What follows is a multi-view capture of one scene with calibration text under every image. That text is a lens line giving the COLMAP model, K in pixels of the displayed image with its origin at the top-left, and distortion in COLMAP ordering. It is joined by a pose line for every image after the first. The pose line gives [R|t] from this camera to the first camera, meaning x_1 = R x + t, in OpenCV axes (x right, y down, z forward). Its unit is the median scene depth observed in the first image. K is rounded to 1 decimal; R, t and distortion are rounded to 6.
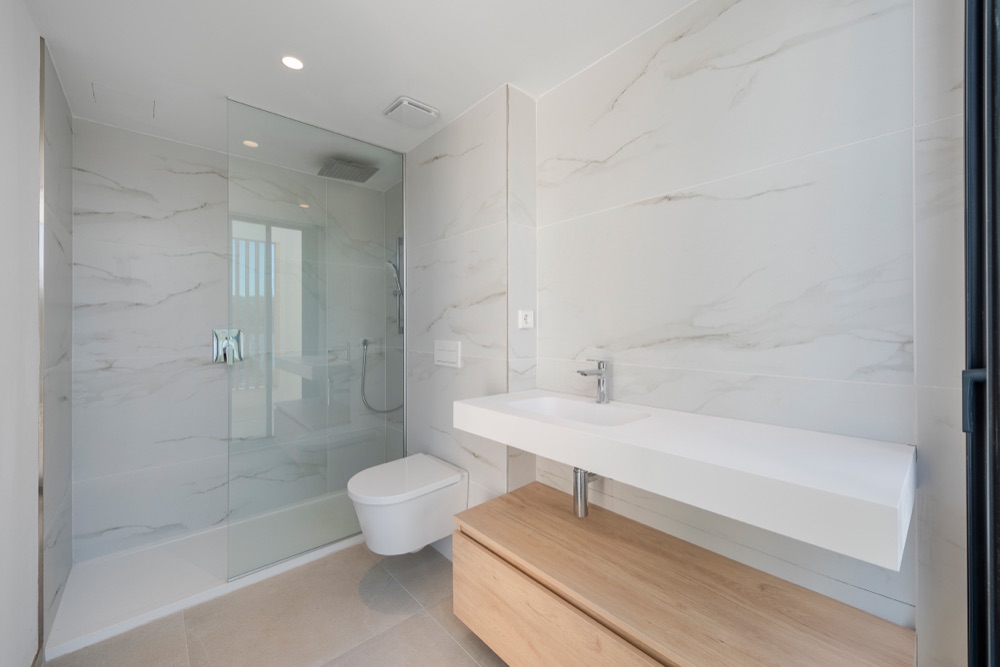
lens RADIAL K [[397.7, 0, 498.1], [0, 397.7, 320.9], [0, 0, 1]] dist [0.000290, -0.000038]
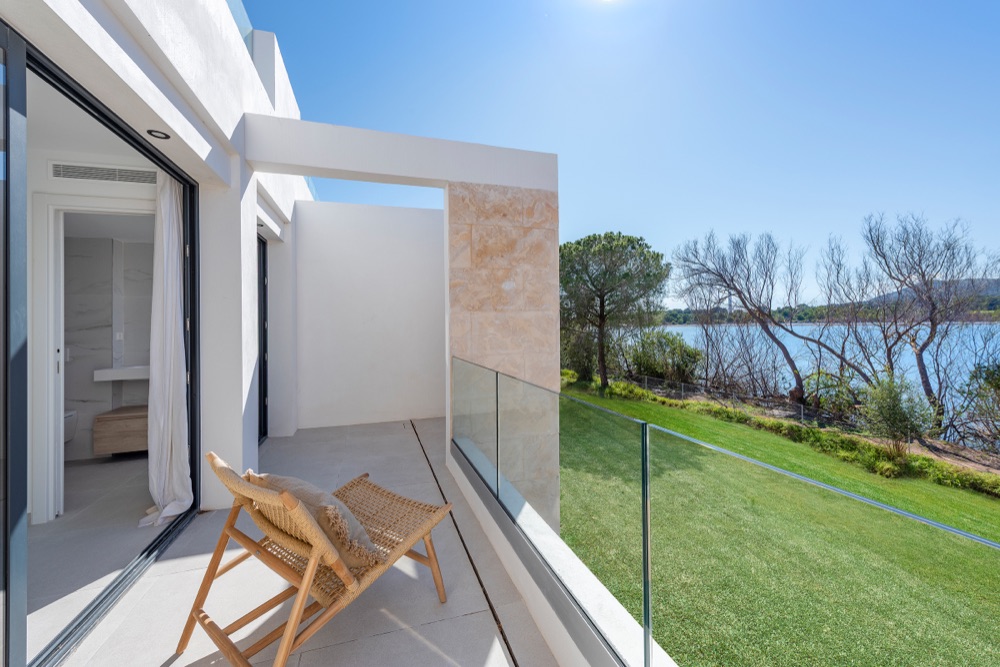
lens RADIAL K [[397.7, 0, 498.1], [0, 397.7, 320.9], [0, 0, 1]] dist [0.000290, -0.000038]
pose [[0.400985, 0.004573, 0.916073, -1.209659], [0.006142, 0.999952, -0.007680, -0.064357], [-0.916064, 0.008706, 0.400937, -2.033771]]
